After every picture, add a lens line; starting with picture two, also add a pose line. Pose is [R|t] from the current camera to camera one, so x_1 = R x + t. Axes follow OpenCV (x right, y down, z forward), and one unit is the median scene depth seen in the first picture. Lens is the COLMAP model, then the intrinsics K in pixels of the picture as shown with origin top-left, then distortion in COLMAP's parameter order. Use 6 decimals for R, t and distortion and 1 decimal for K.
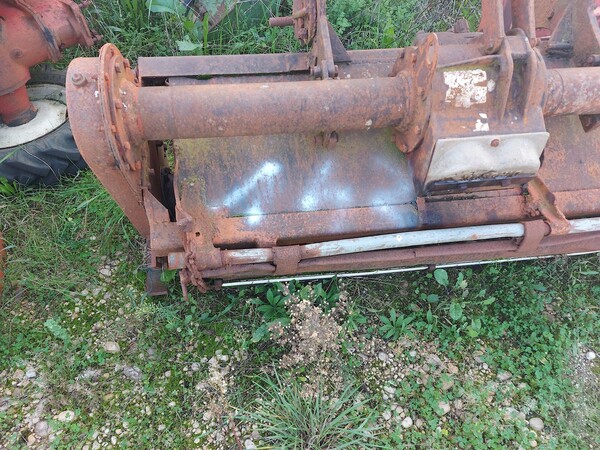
lens RADIAL K [[426.3, 0, 302.7], [0, 426.3, 228.9], [0, 0, 1]] dist [0.098890, -0.103333]
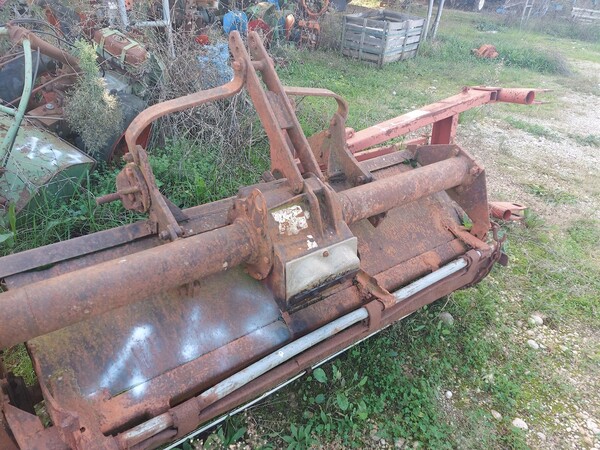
lens RADIAL K [[426.3, 0, 302.7], [0, 426.3, 228.9], [0, 0, 1]] dist [0.098890, -0.103333]
pose [[0.881576, -0.237558, 0.407910, -0.096634], [0.343529, 0.915534, -0.209249, -0.020949], [-0.323747, 0.324598, 0.888721, -0.106762]]
